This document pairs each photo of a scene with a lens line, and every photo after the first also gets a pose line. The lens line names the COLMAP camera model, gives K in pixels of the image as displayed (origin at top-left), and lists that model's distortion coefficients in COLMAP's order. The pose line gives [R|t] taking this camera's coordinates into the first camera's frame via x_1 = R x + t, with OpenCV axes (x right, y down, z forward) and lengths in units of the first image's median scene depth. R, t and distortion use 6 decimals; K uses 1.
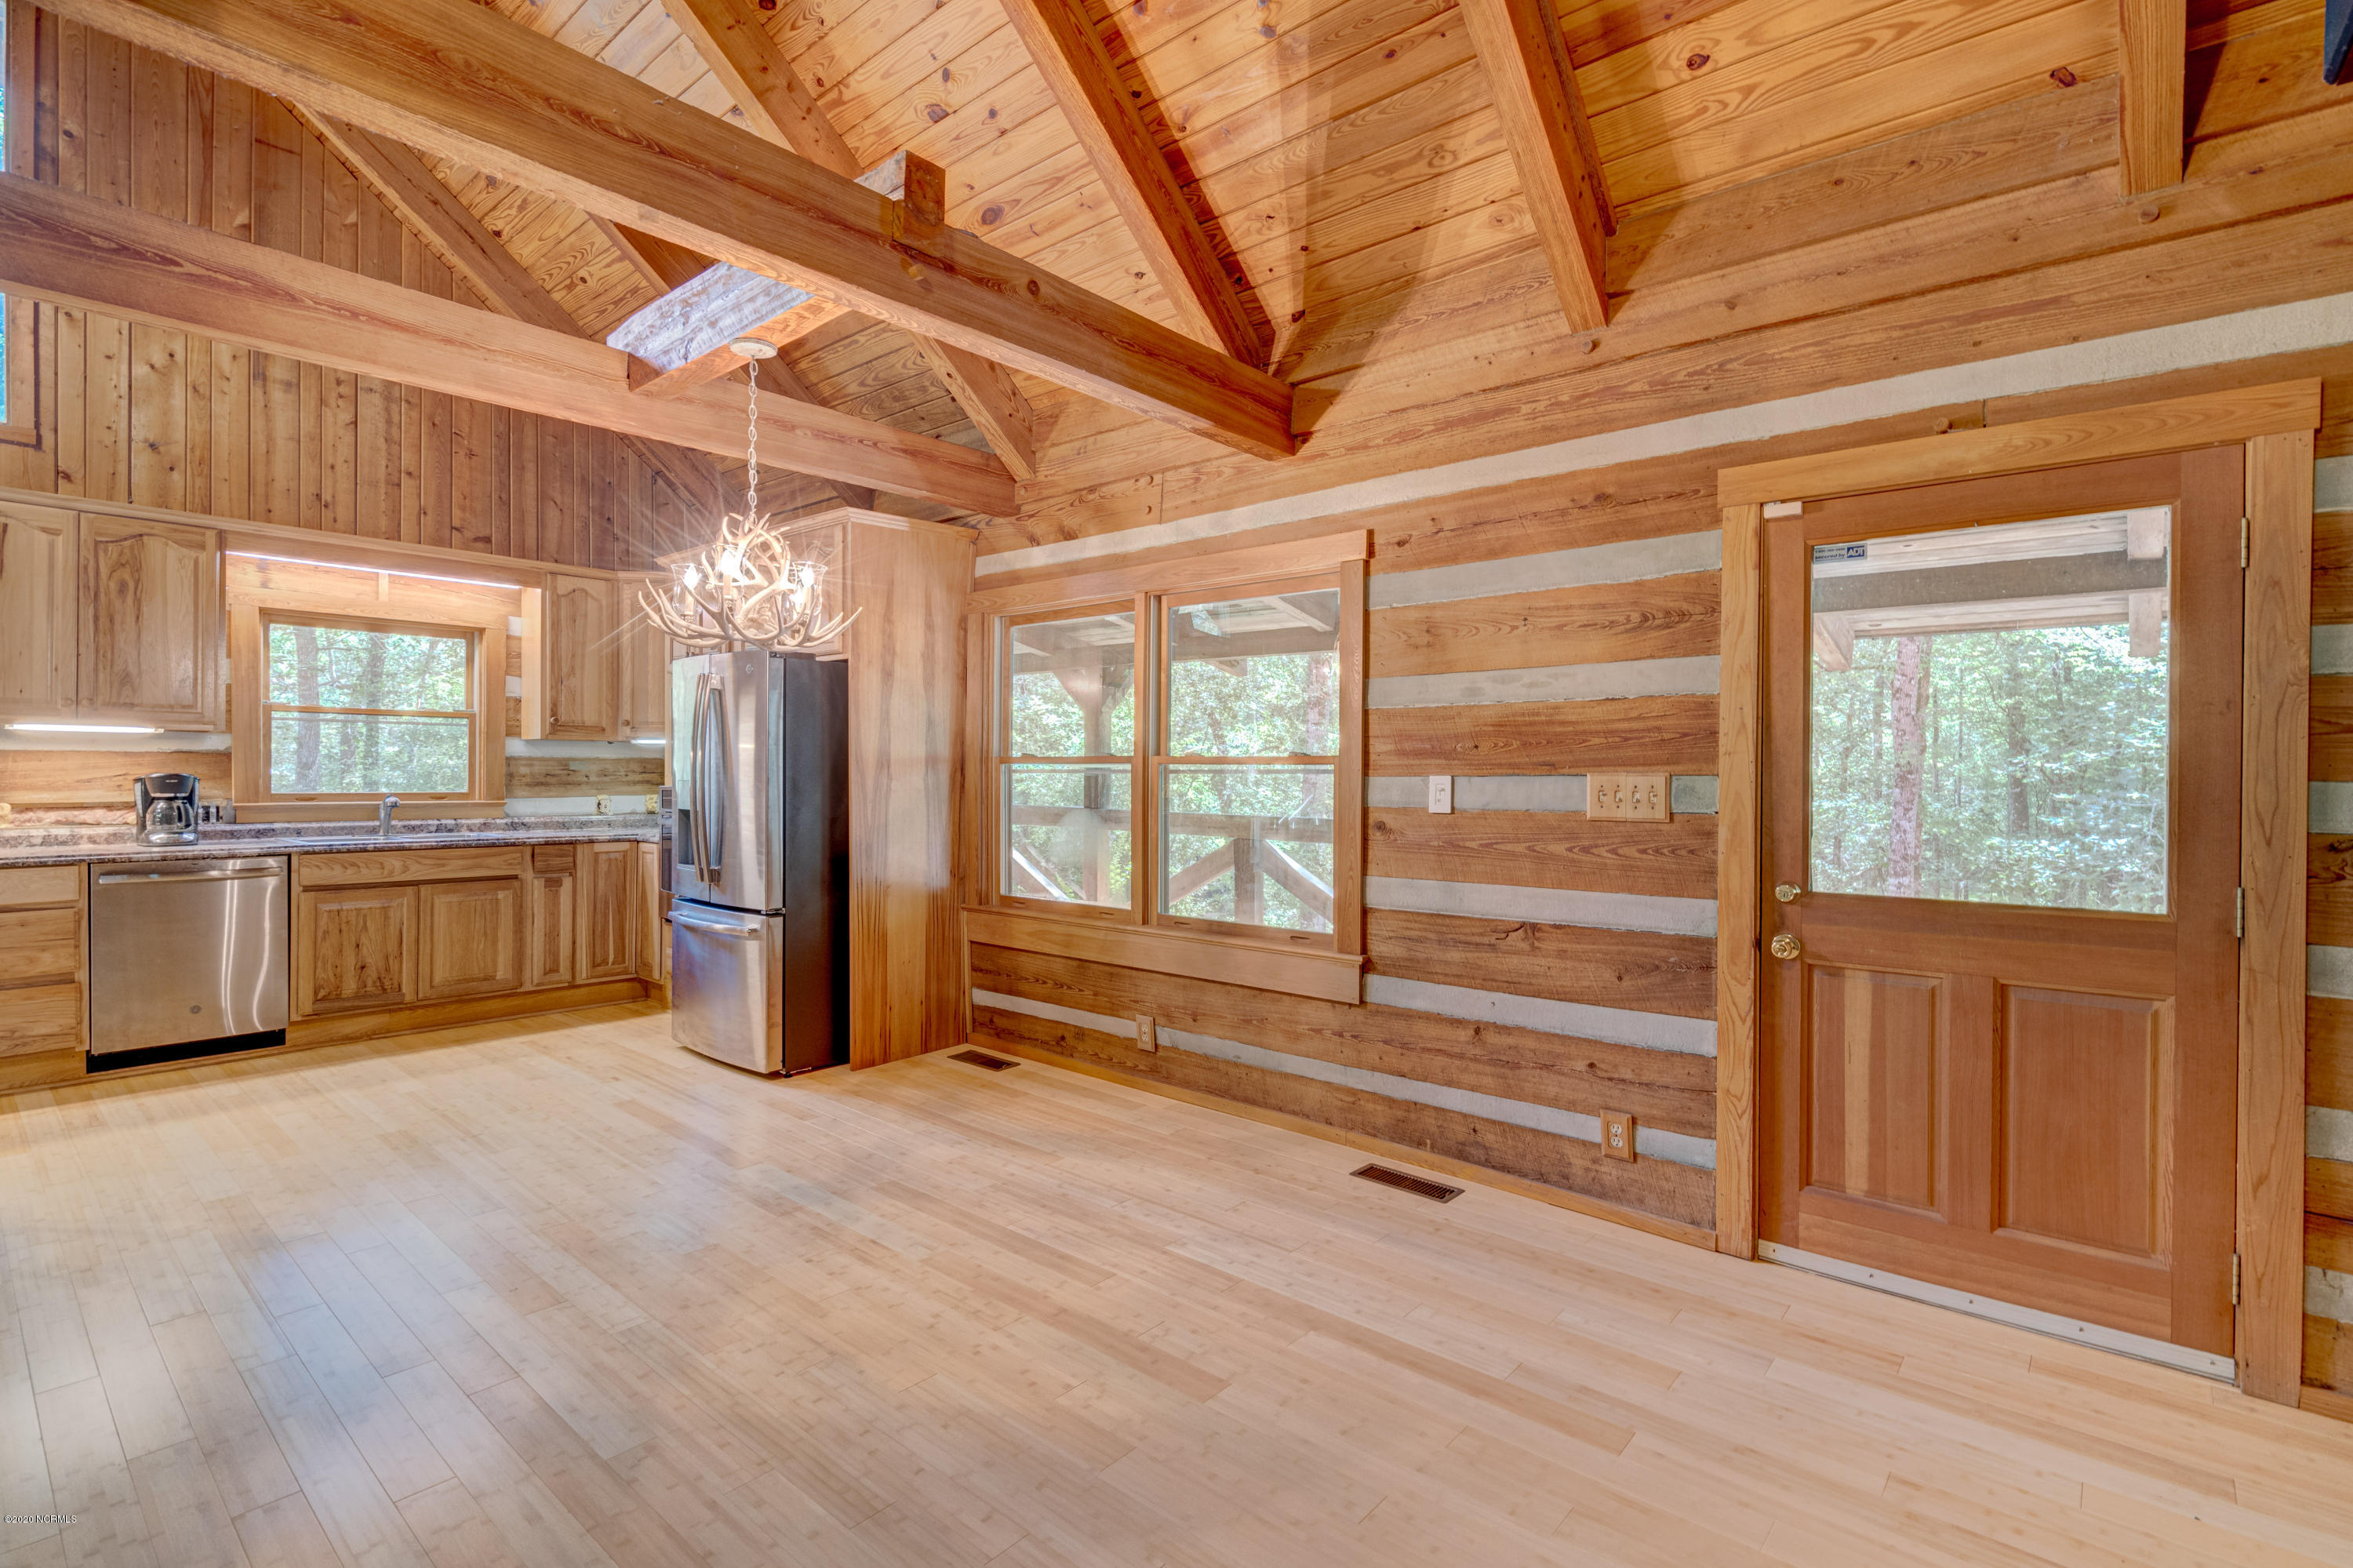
lens RADIAL K [[1082.5, 0, 1203.8], [0, 1082.5, 778.9], [0, 0, 1]] dist [-0.002382, 0.000086]
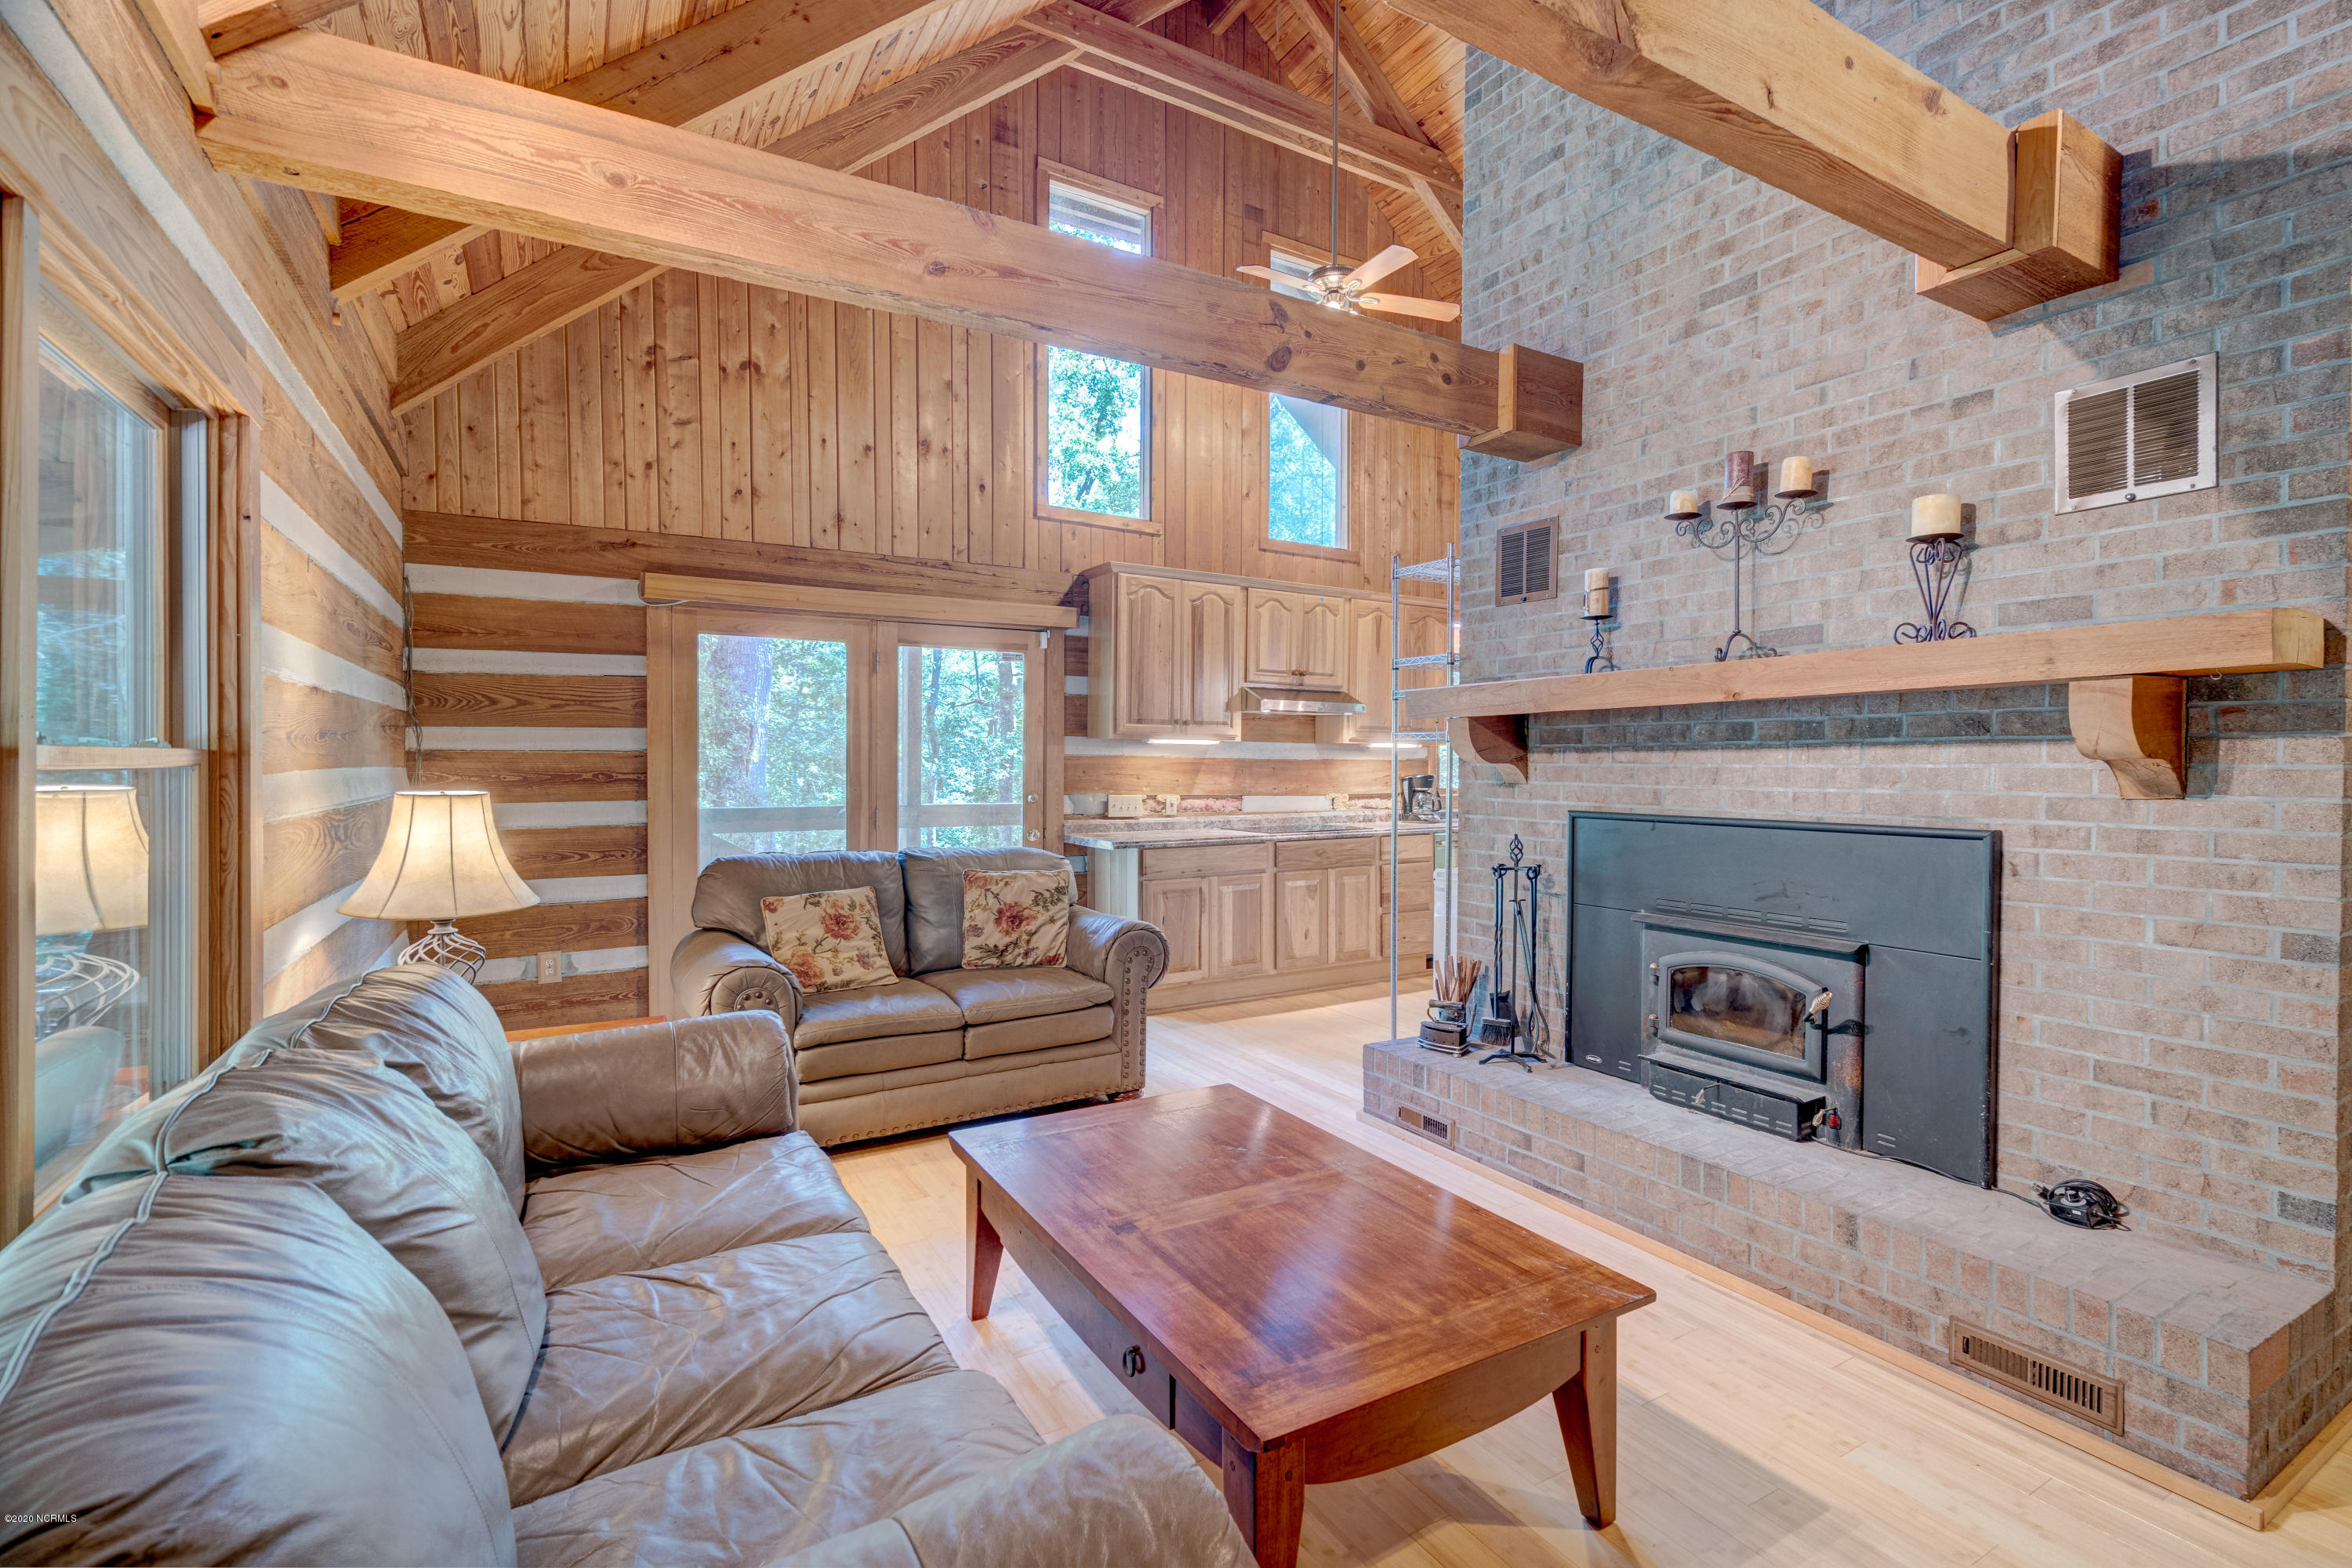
lens RADIAL K [[1082.0, 0, 1203.3], [0, 1082.0, 778.9], [0, 0, 1]] dist [-0.002382, 0.000086]
pose [[0.944659, -0.000439, -0.328054, -0.892827], [0.000871, 0.999999, 0.001169, -0.001789], [0.328053, -0.001390, 0.944658, -0.610196]]
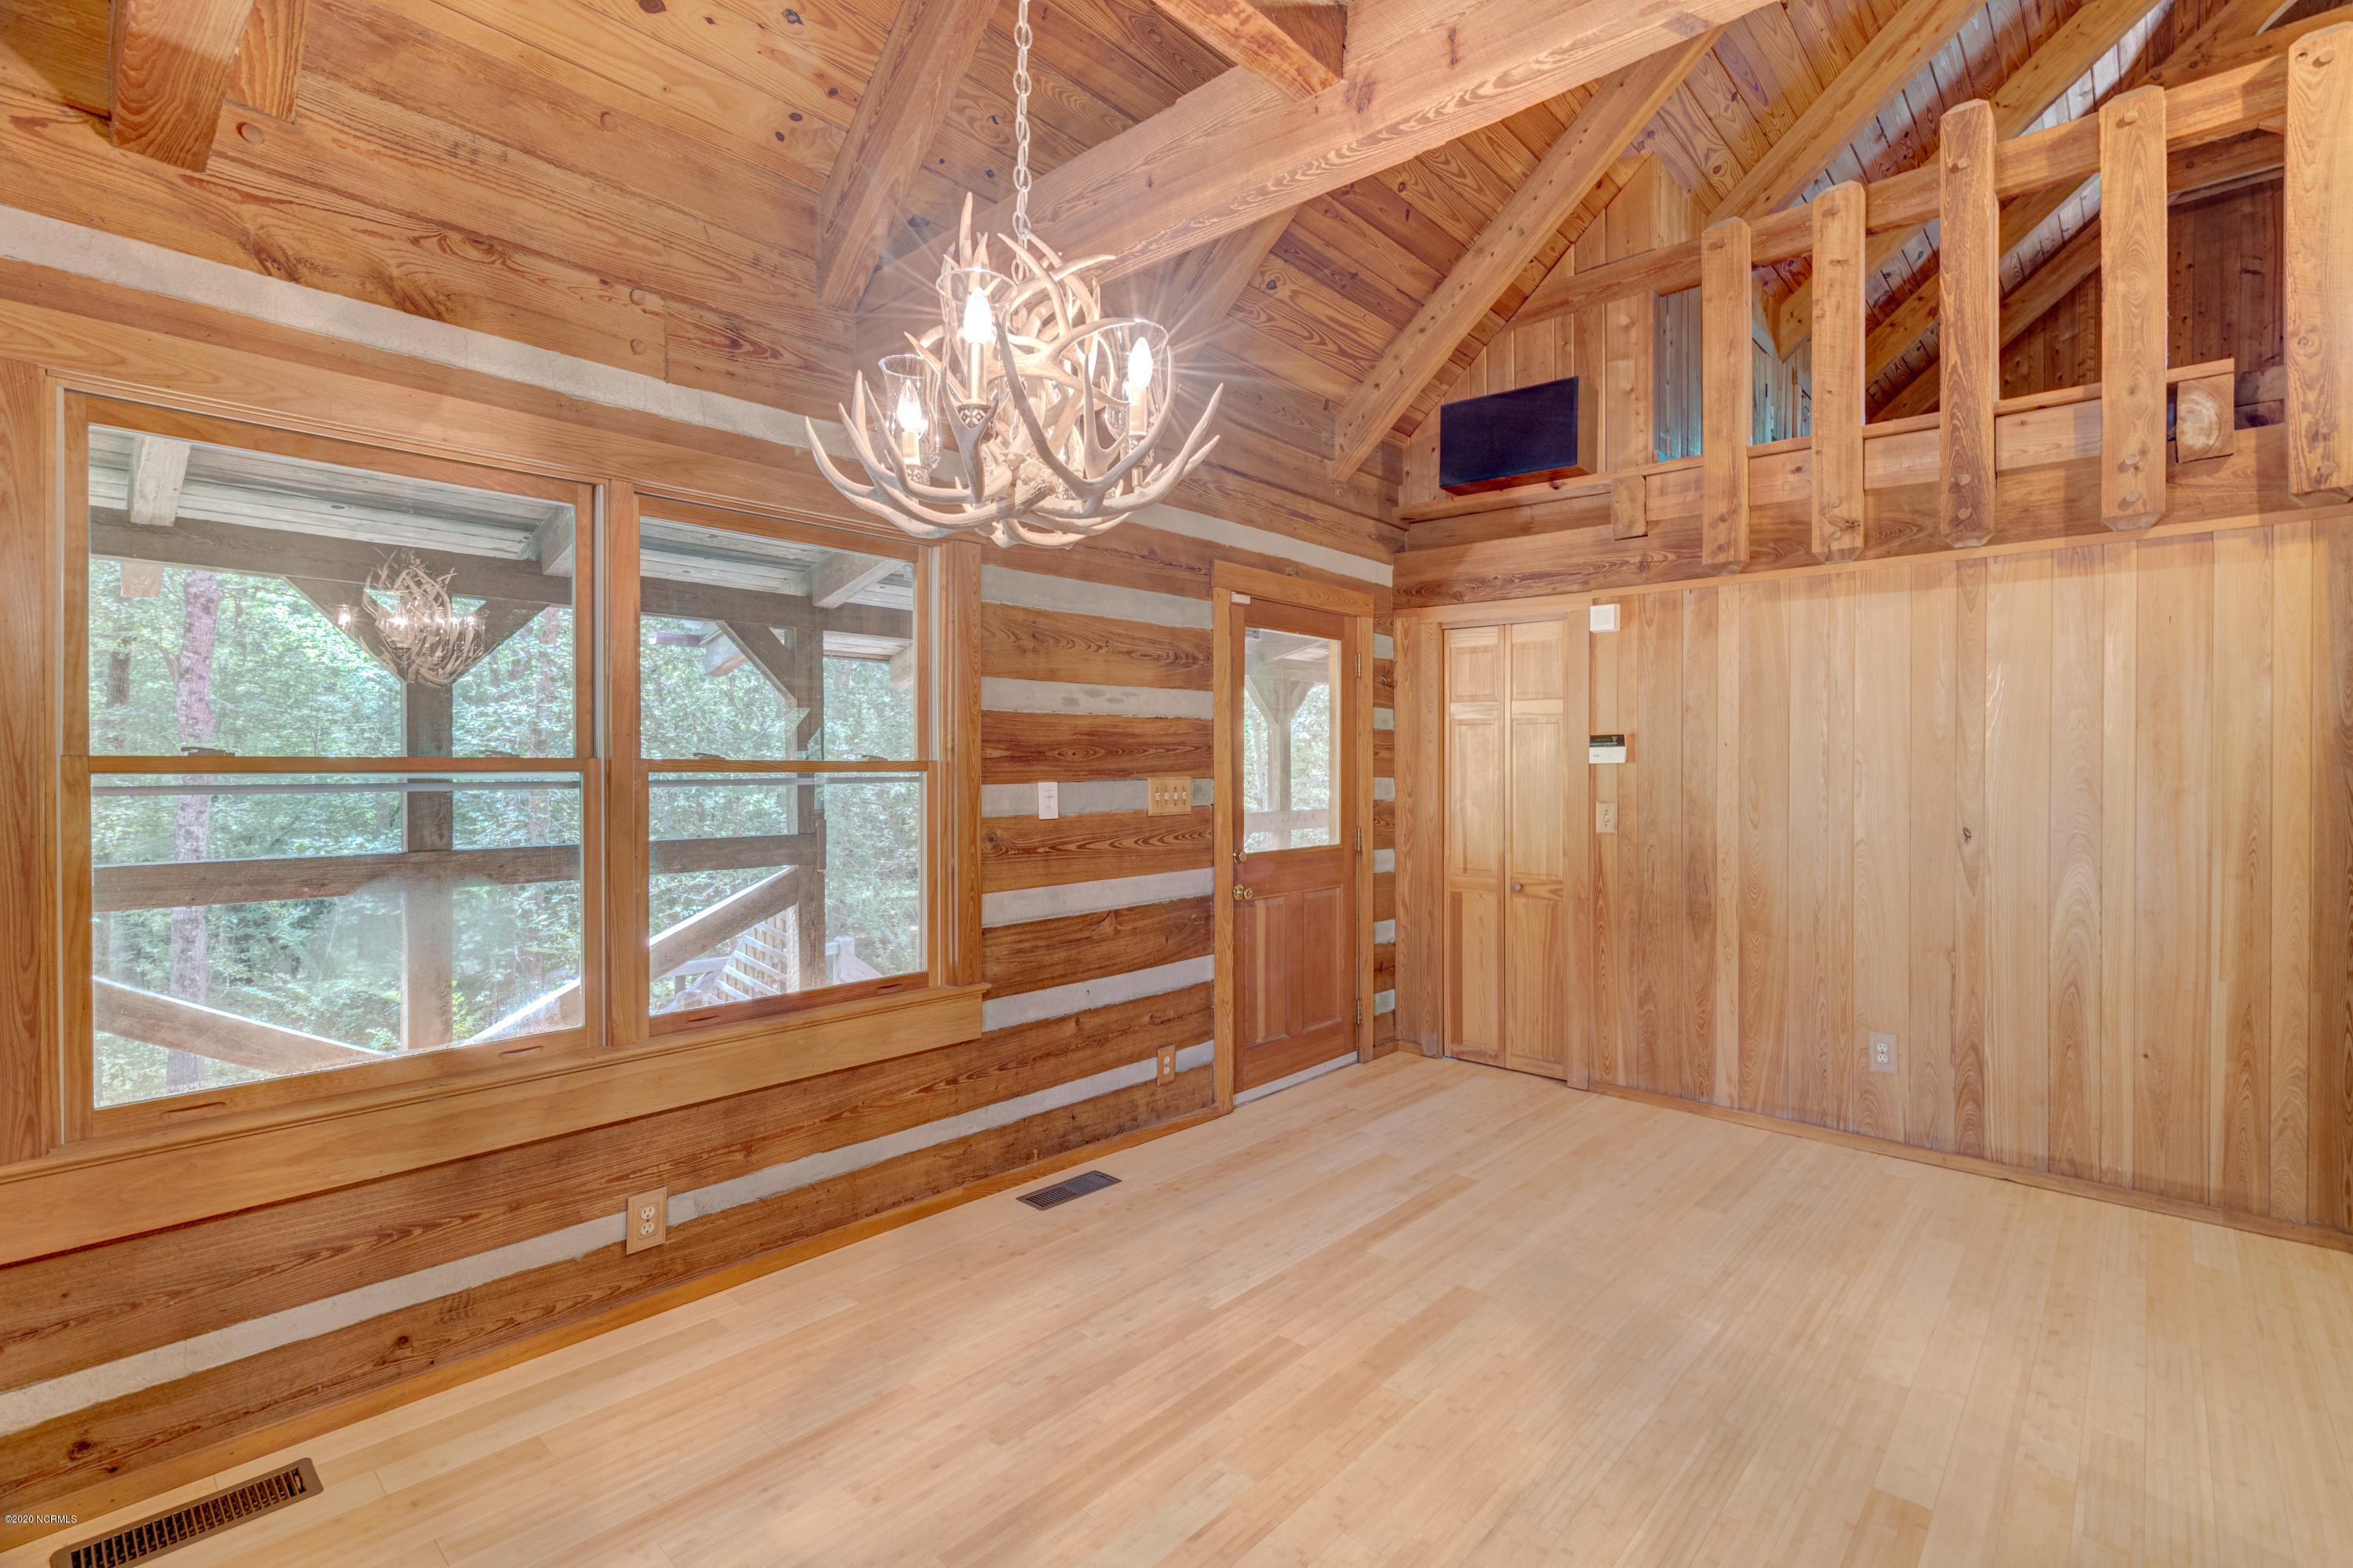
lens RADIAL K [[1121.9, 0, 1176.5], [0, 1121.9, 784.0], [0, 0, 1]] dist [0.000482, 0.000443]
pose [[0.024987, -0.020535, 0.999477, -0.713963], [0.008159, 0.999760, 0.020336, -0.018697], [-0.999654, 0.007646, 0.025149, 0.743200]]
